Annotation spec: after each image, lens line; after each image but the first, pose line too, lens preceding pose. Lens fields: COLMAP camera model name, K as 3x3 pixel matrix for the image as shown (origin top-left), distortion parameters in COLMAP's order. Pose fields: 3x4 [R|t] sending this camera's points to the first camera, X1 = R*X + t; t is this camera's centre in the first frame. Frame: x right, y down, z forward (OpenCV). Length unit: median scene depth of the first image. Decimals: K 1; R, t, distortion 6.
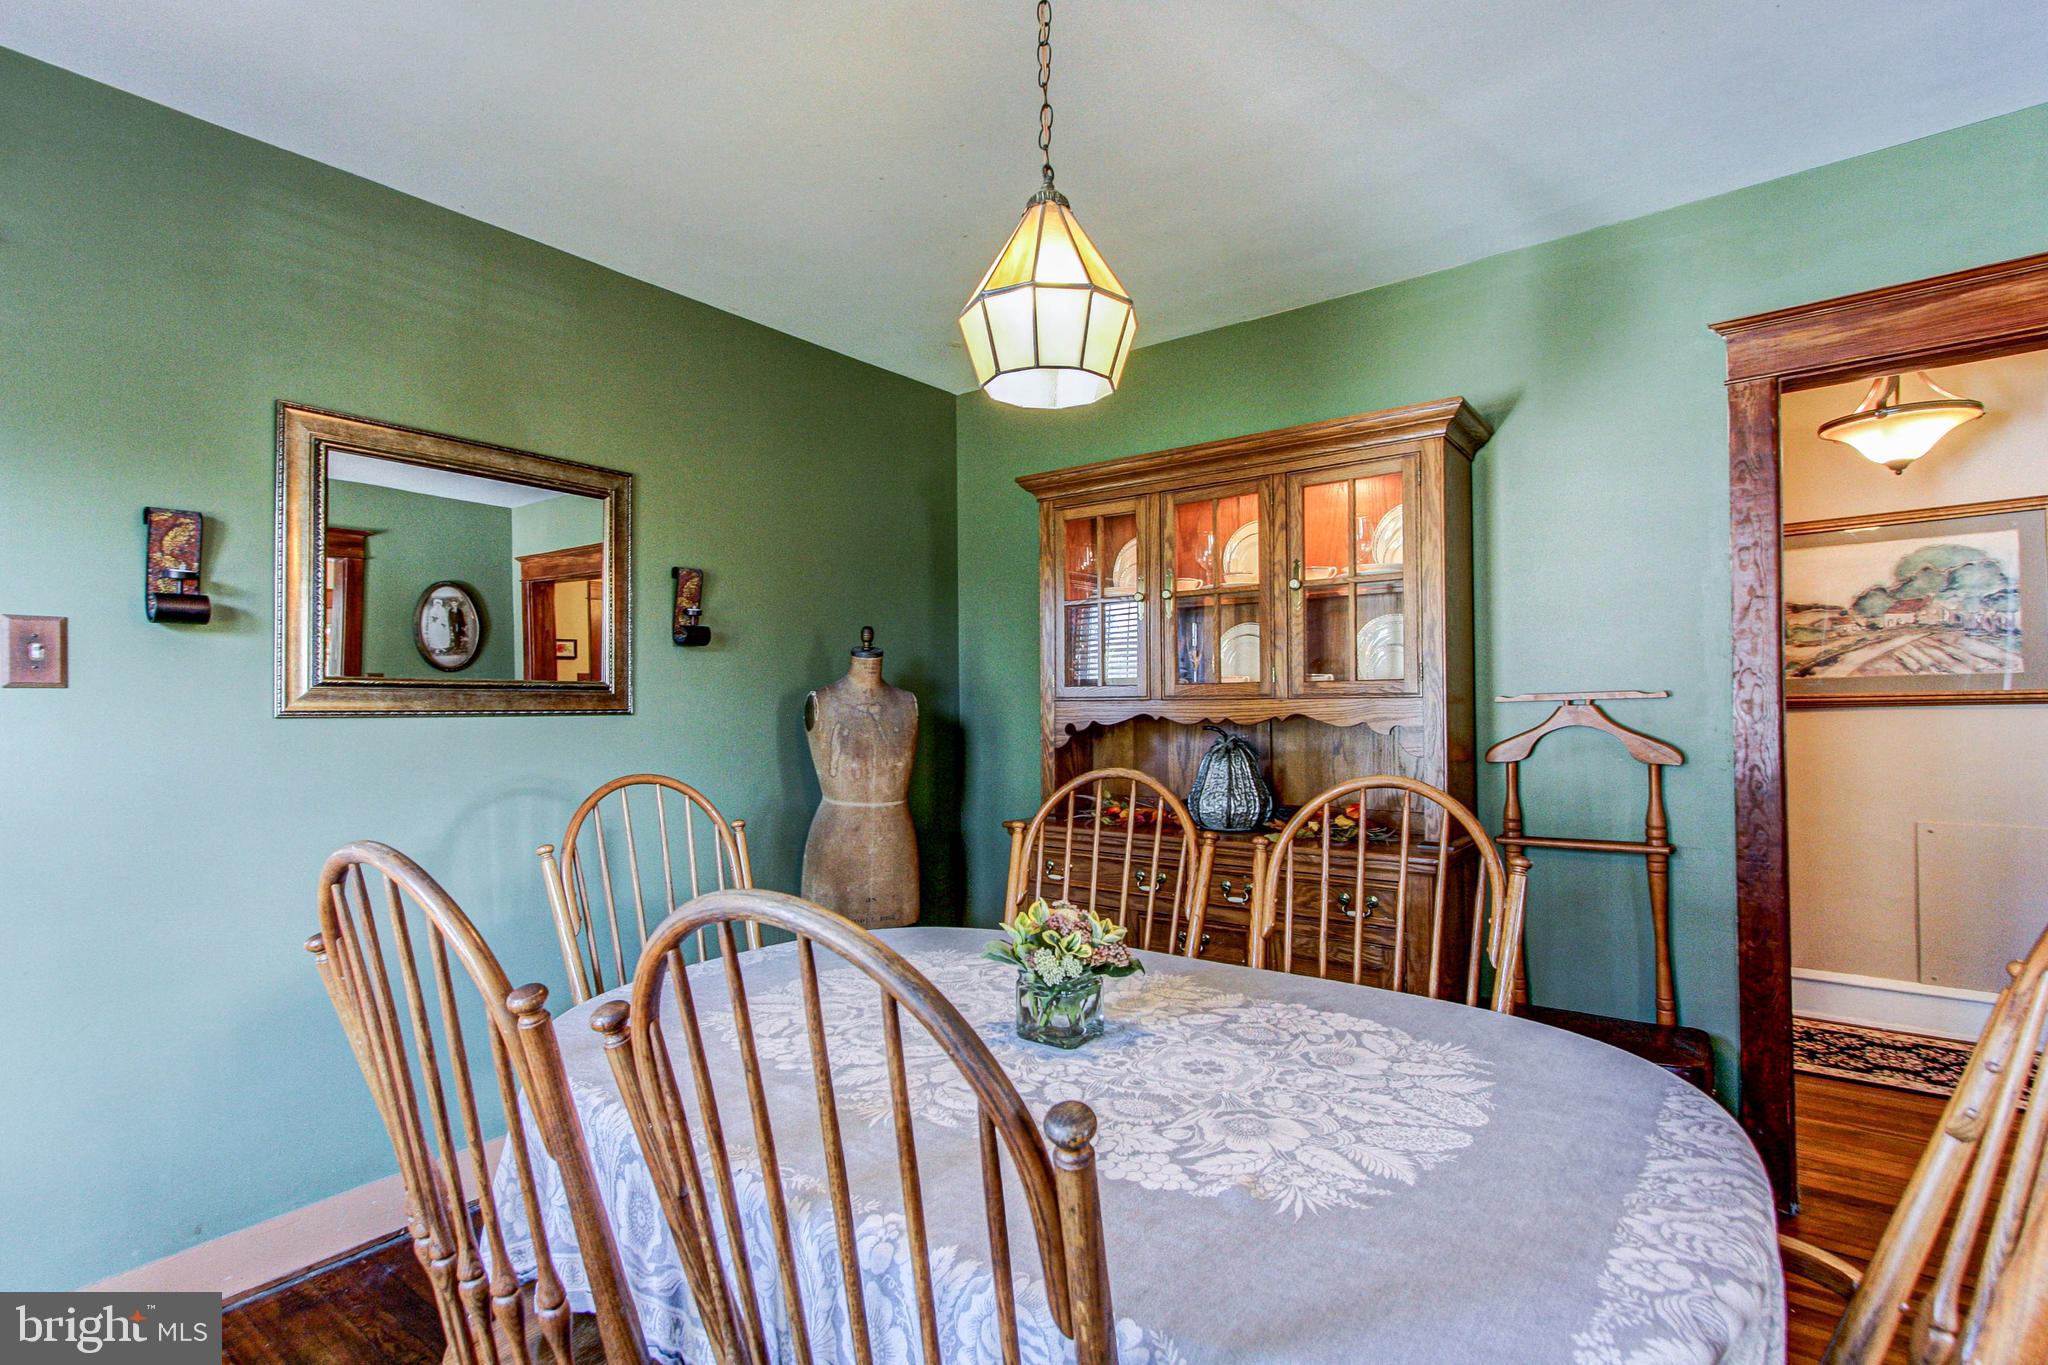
lens RADIAL K [[967.5, 0, 1014.9], [0, 967.5, 689.2], [0, 0, 1]] dist [0.001940, 0.000897]
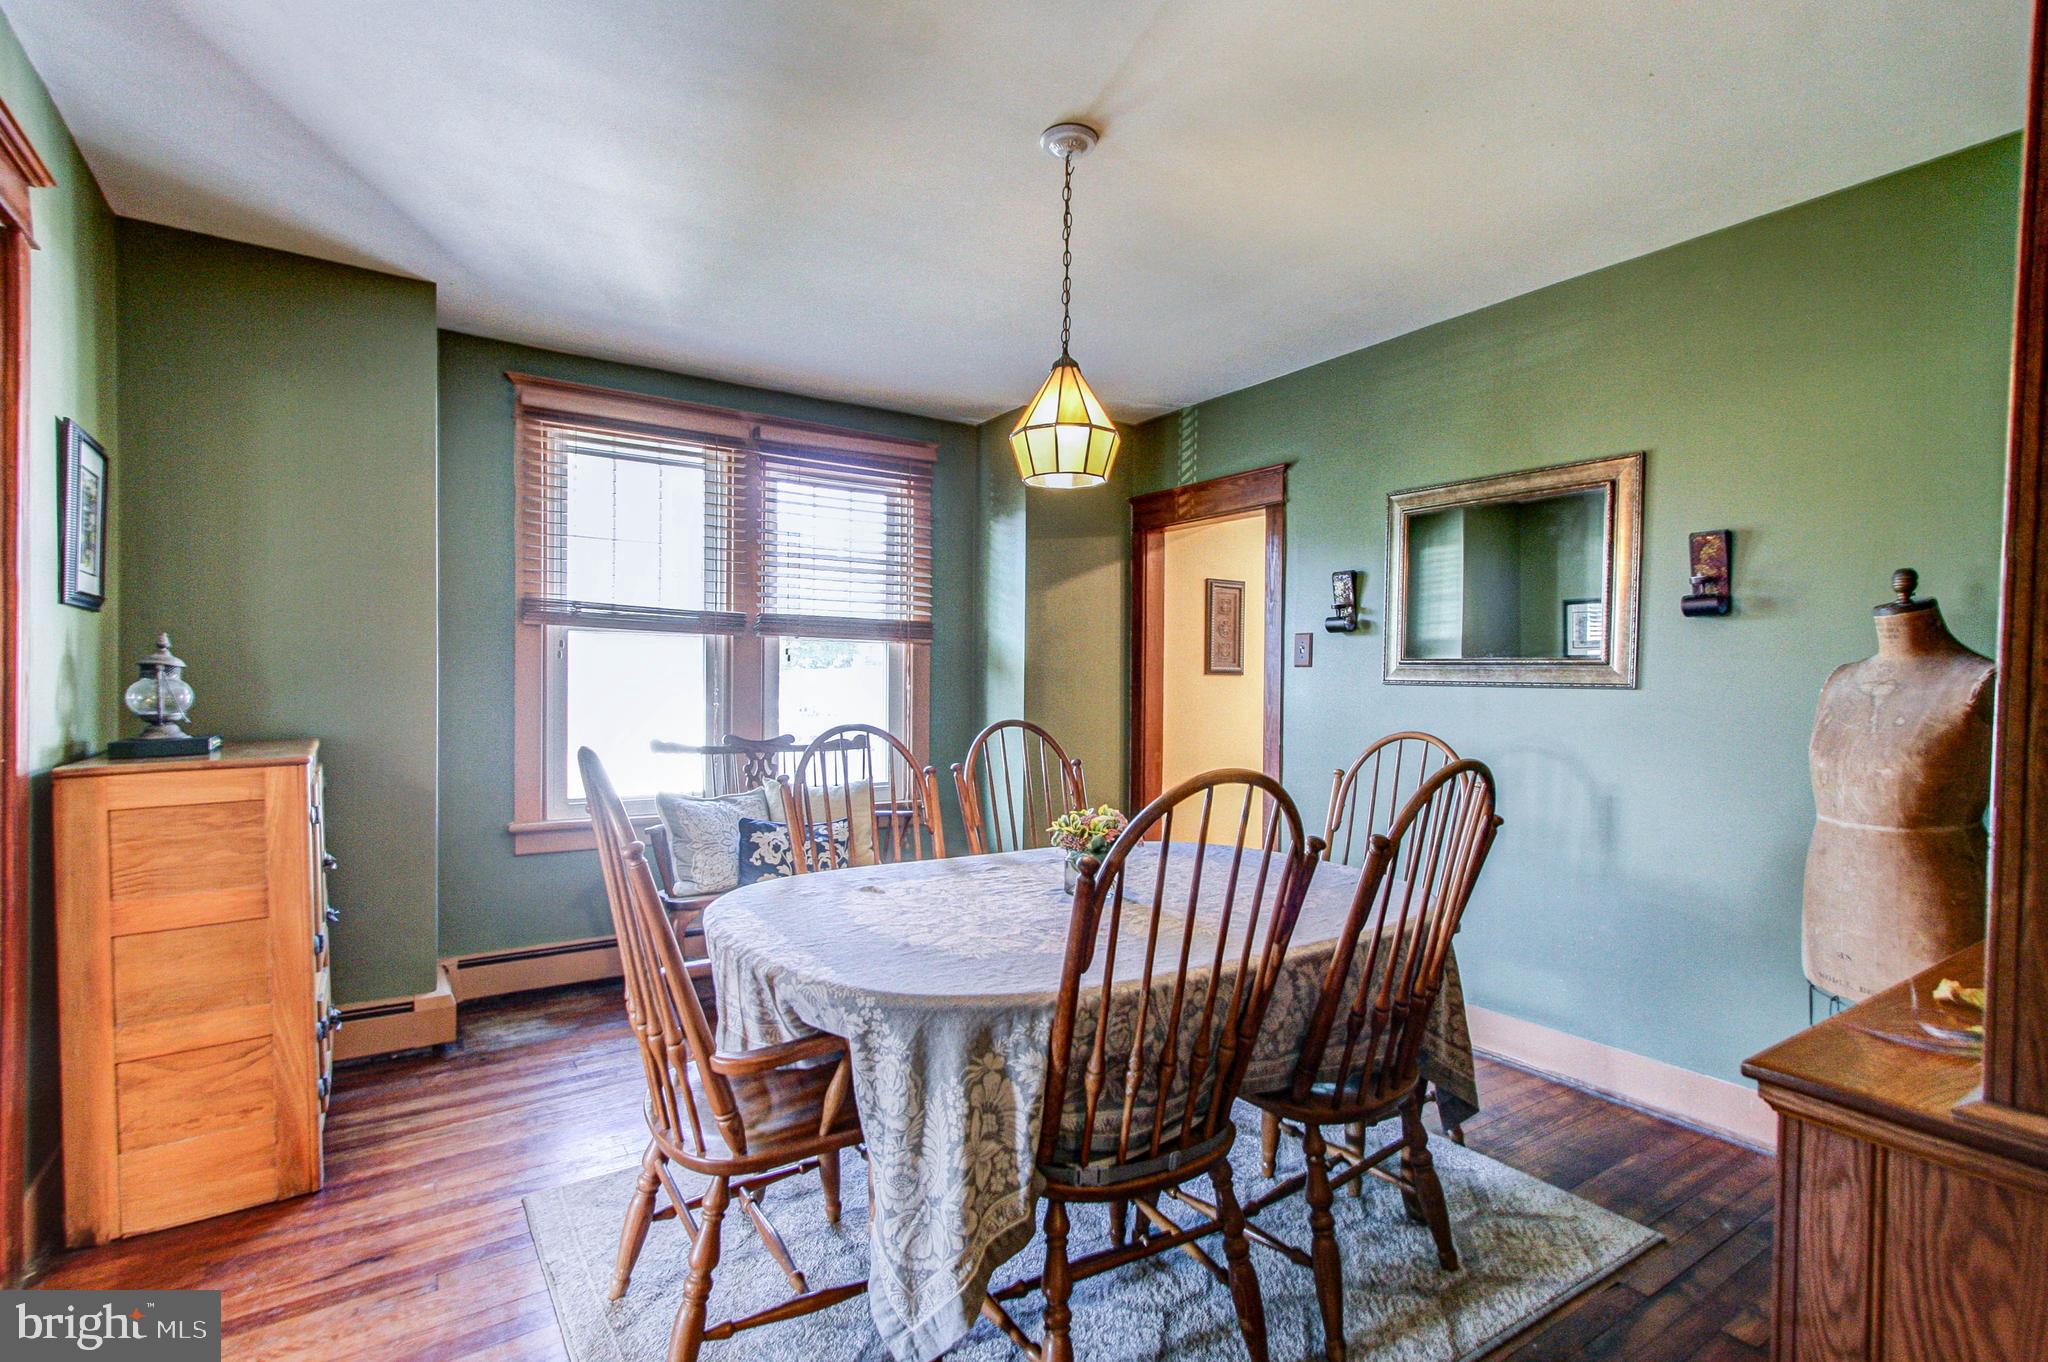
lens RADIAL K [[967.5, 0, 1014.9], [0, 967.5, 687.7], [0, 0, 1]] dist [0.001940, 0.000897]
pose [[-0.308376, 0.015442, -0.951139, 0.631485], [0.006458, 0.999879, 0.014140, 0.004442], [0.951243, -0.001782, -0.308439, 0.558724]]
